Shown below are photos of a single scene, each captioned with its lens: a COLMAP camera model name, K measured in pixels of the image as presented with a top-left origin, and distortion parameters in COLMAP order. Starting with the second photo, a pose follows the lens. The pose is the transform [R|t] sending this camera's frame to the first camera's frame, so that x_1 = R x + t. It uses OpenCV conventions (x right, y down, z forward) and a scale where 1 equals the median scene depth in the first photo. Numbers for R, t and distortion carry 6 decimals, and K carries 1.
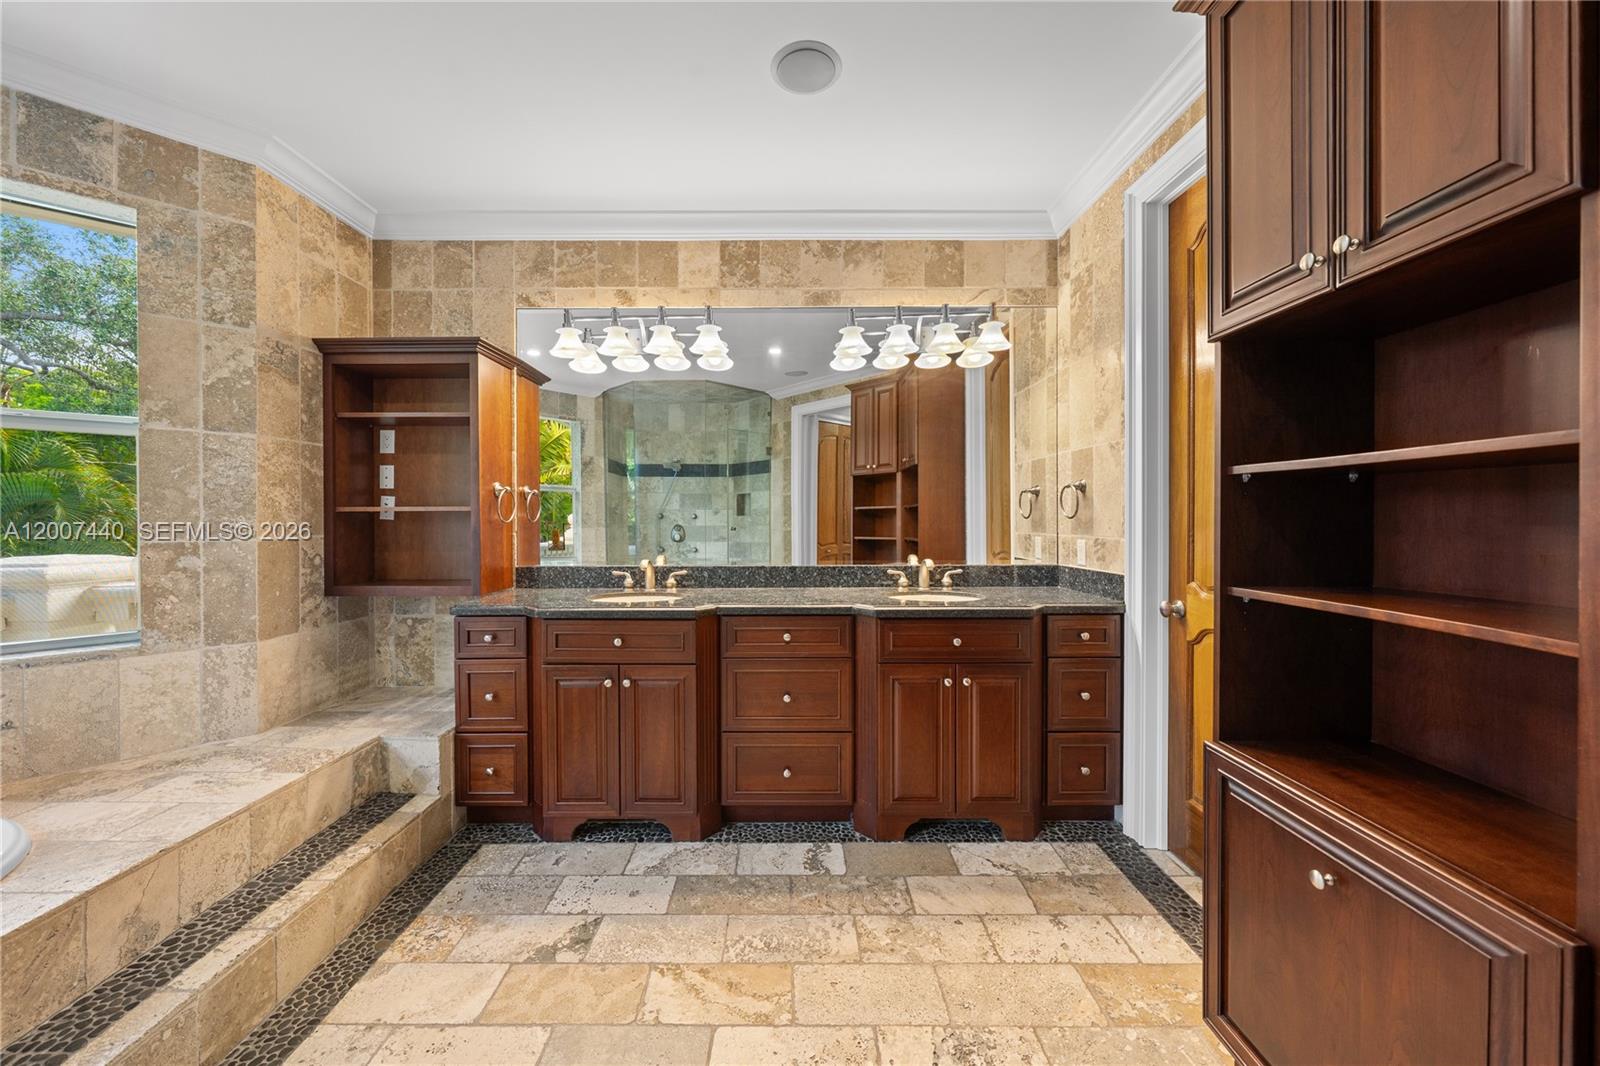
lens RADIAL K [[584.9, 0, 793.2], [0, 584.9, 519.3], [0, 0, 1]] dist [-0.004158, 0.000320]
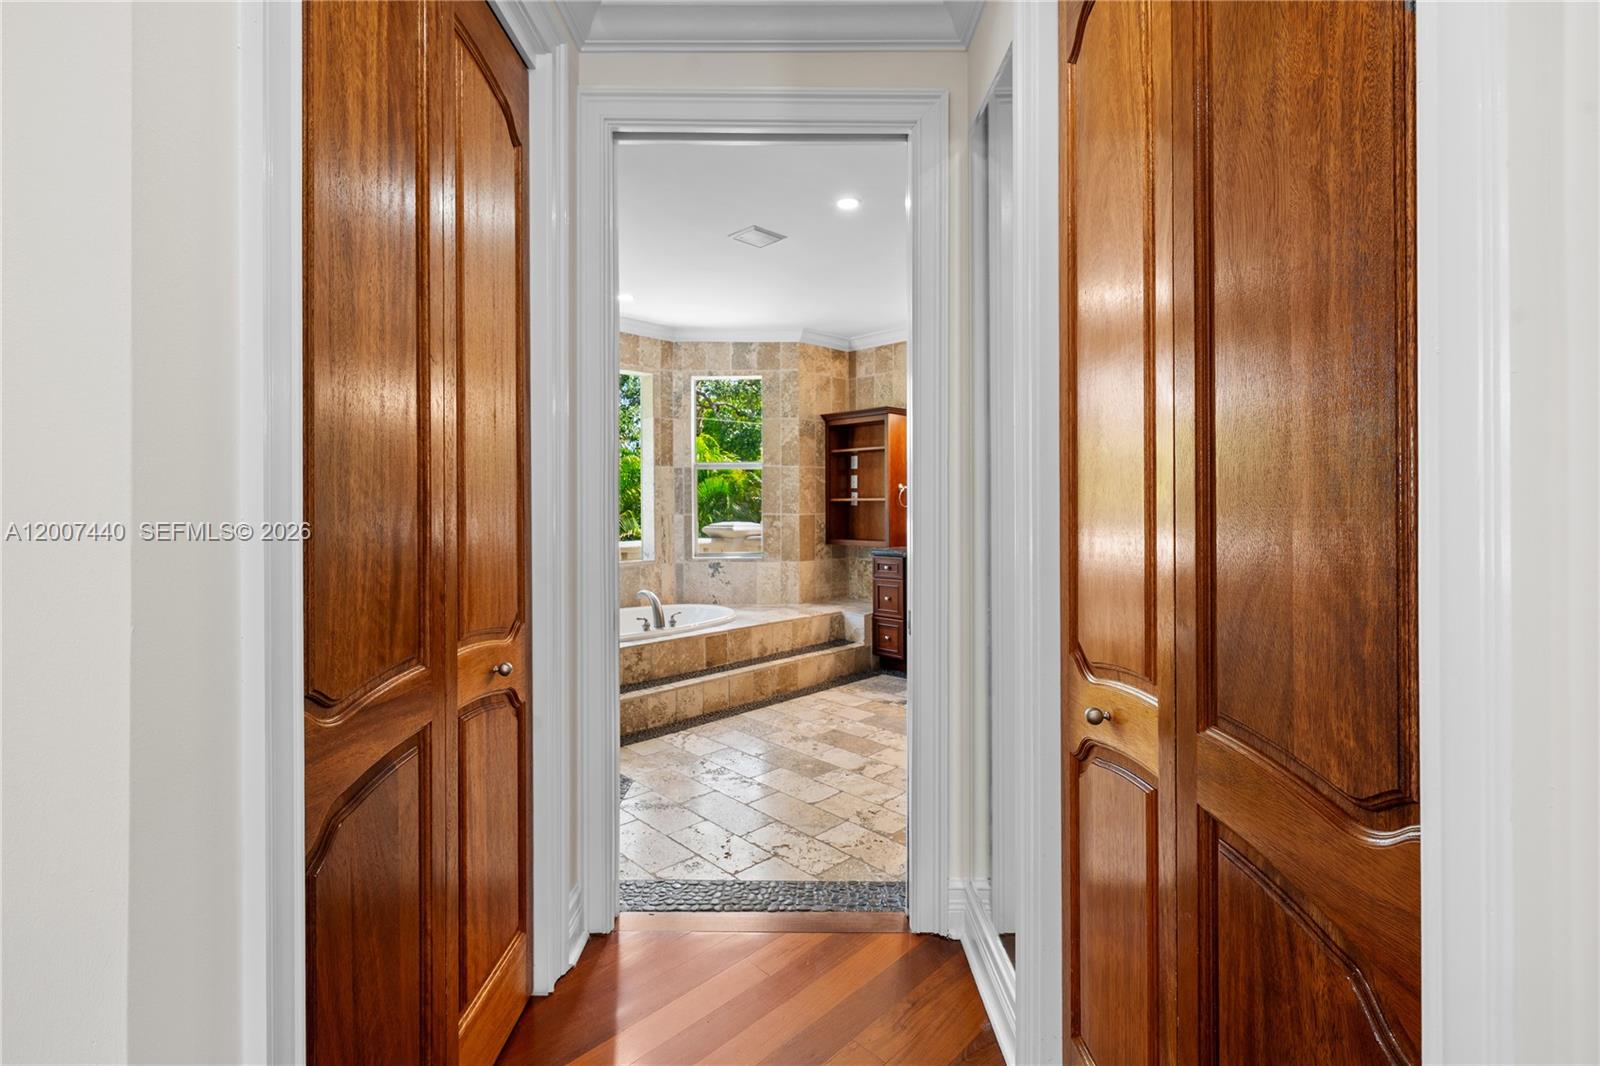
lens RADIAL K [[733.9, 0, 831.7], [0, 733.9, 506.2], [0, 0, 1]] dist [0.000449, -0.000004]
pose [[0.736714, 0.002279, -0.676200, 0.960237], [-0.002897, 0.999996, 0.000214, 0.003588], [0.676198, 0.001801, 0.736718, -0.878312]]
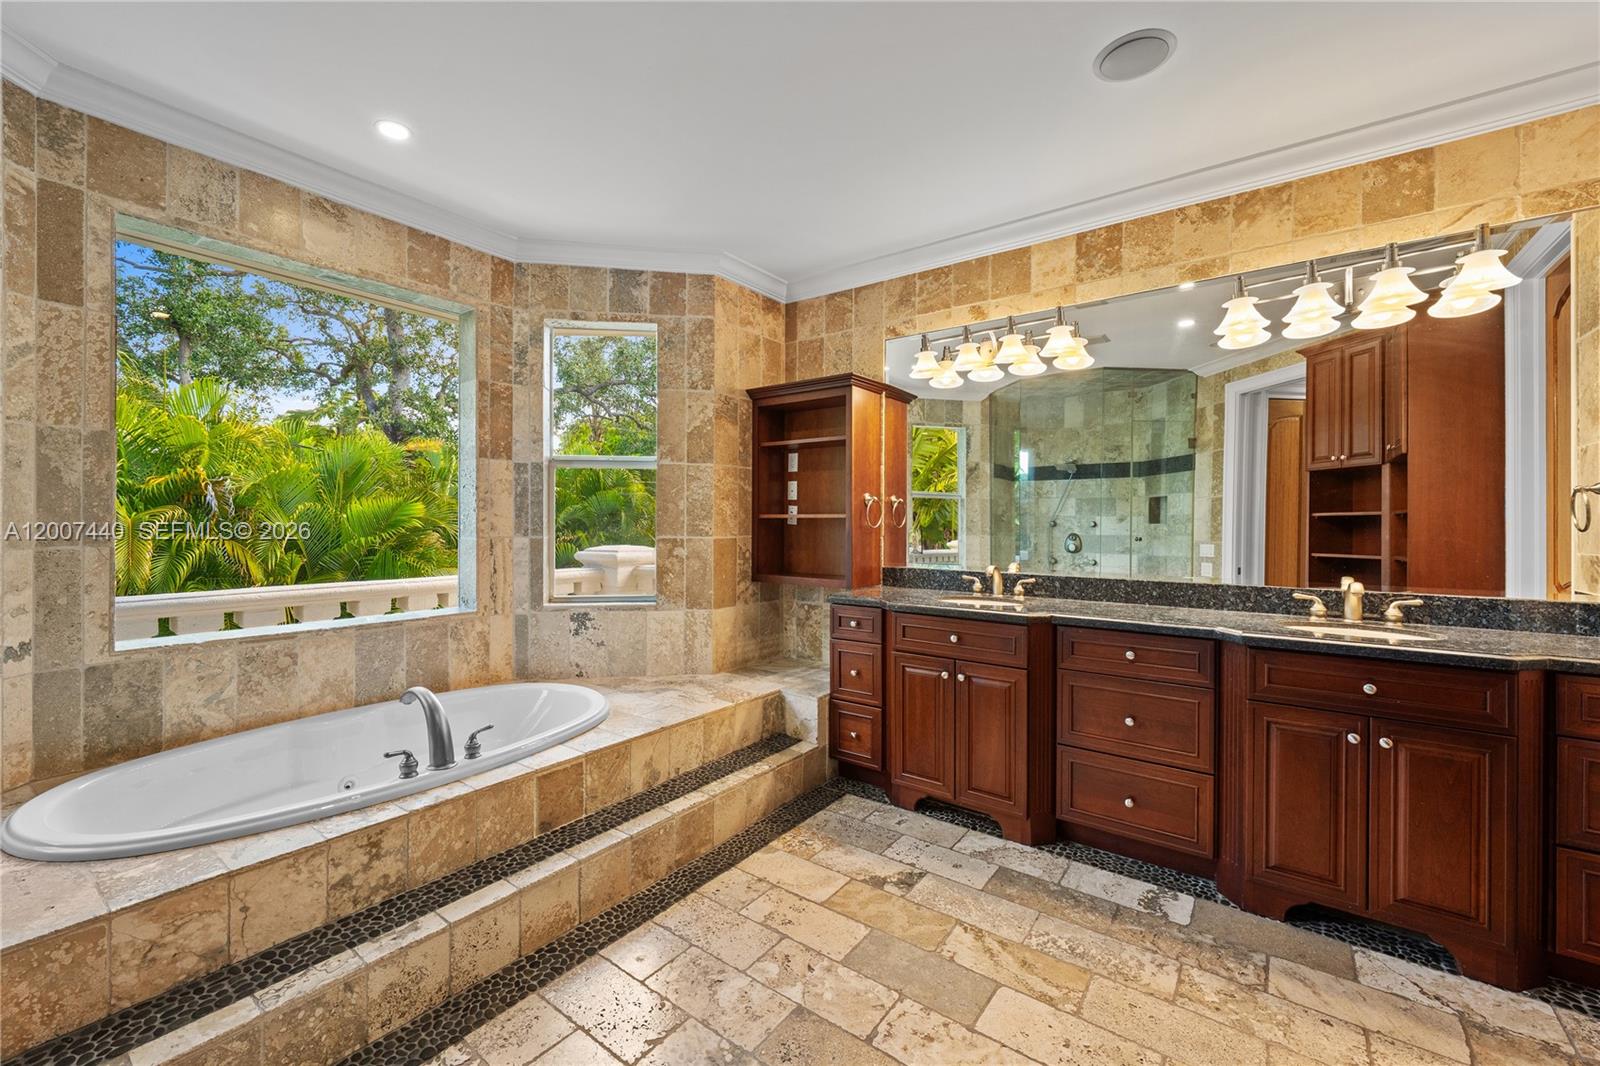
lens RADIAL K [[653.8, 0, 798.0], [0, 653.8, 523.0], [0, 0, 1]] dist [-0.000357, -0.000043]
pose [[0.803047, 0.007601, -0.595868, 0.186111], [-0.010709, 0.999941, -0.001677, -0.000438], [0.595820, 0.007728, 0.803081, -0.149579]]
